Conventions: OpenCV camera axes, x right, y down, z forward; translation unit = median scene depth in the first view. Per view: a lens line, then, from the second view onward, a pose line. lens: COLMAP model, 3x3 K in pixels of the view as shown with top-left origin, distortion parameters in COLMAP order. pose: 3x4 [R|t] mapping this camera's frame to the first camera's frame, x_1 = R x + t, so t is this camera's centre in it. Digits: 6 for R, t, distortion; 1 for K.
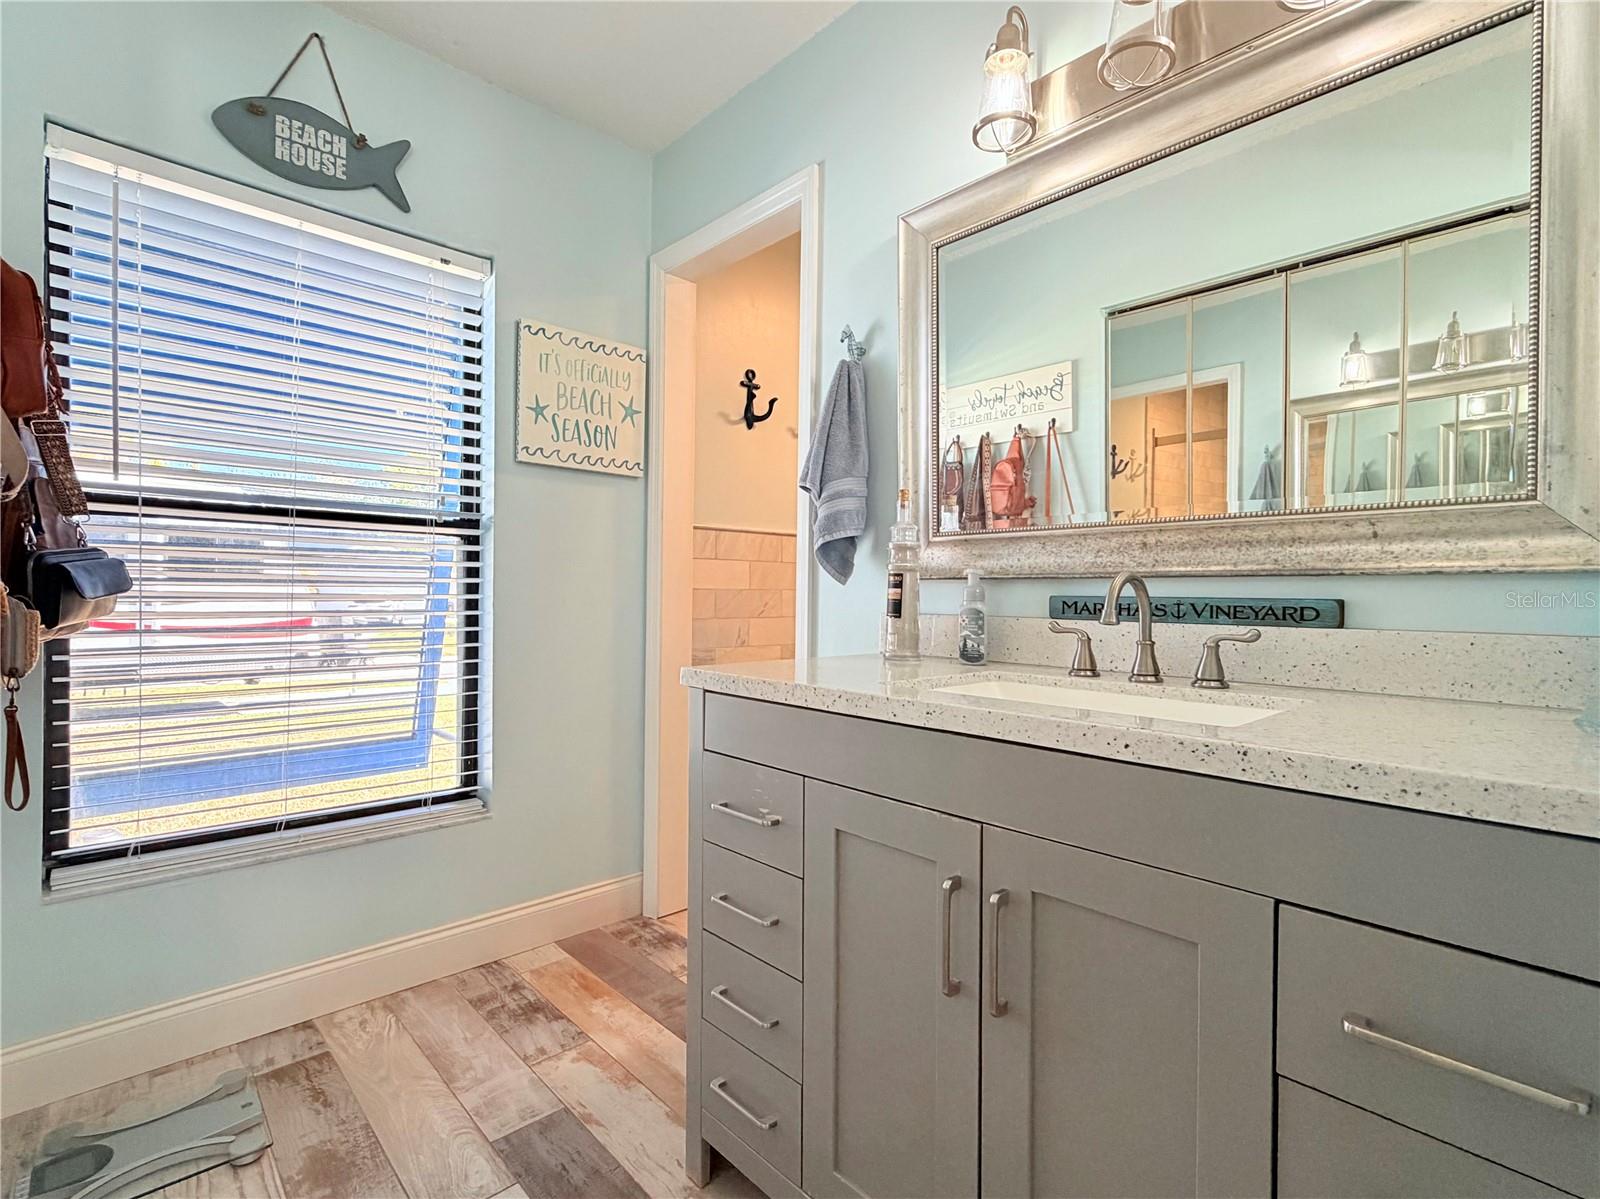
lens RADIAL K [[771.4, 0, 800.0], [0, 771.4, 599.5], [0, 0, 1]] dist [0.000739, 0.000179]
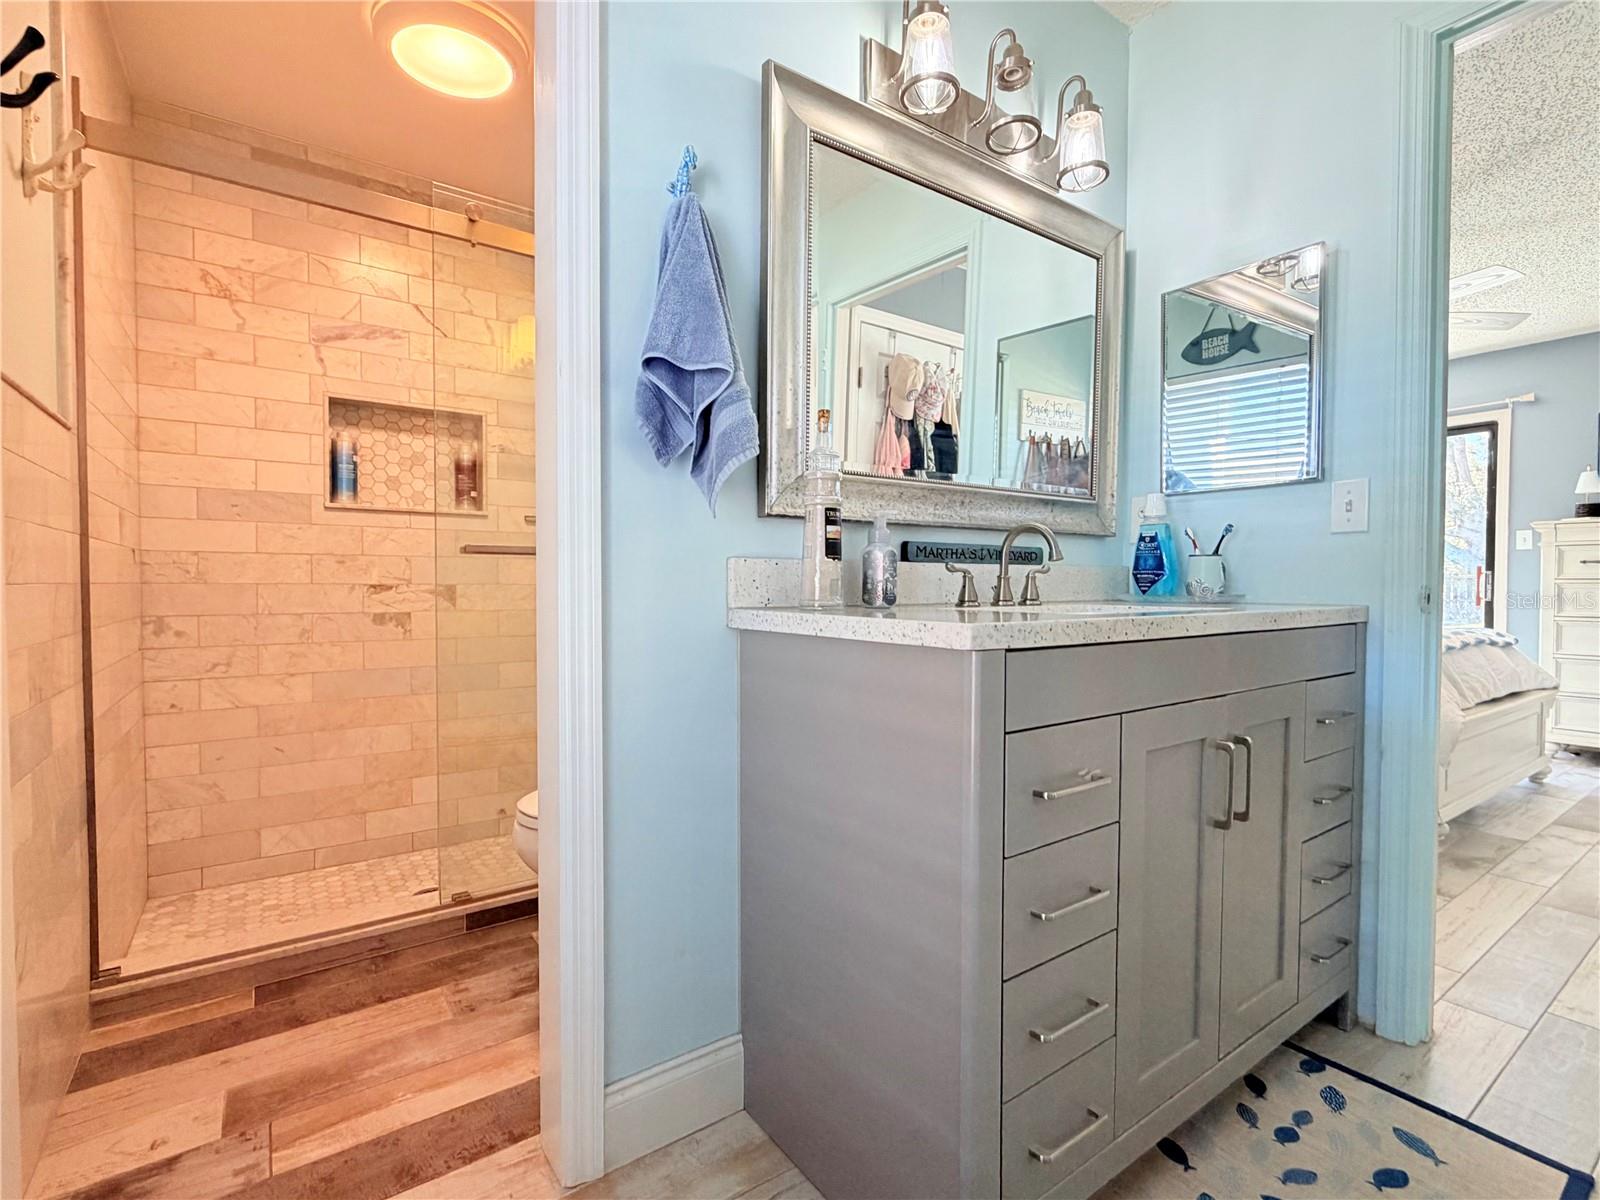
lens RADIAL K [[771.4, 0, 800.0], [0, 771.4, 600.0], [0, 0, 1]] dist [0.000739, 0.000179]
pose [[0.121805, -0.033419, 0.991991, -0.822837], [0.001122, 0.999437, 0.033532, 0.043598], [-0.992553, -0.002971, 0.121774, 1.043562]]
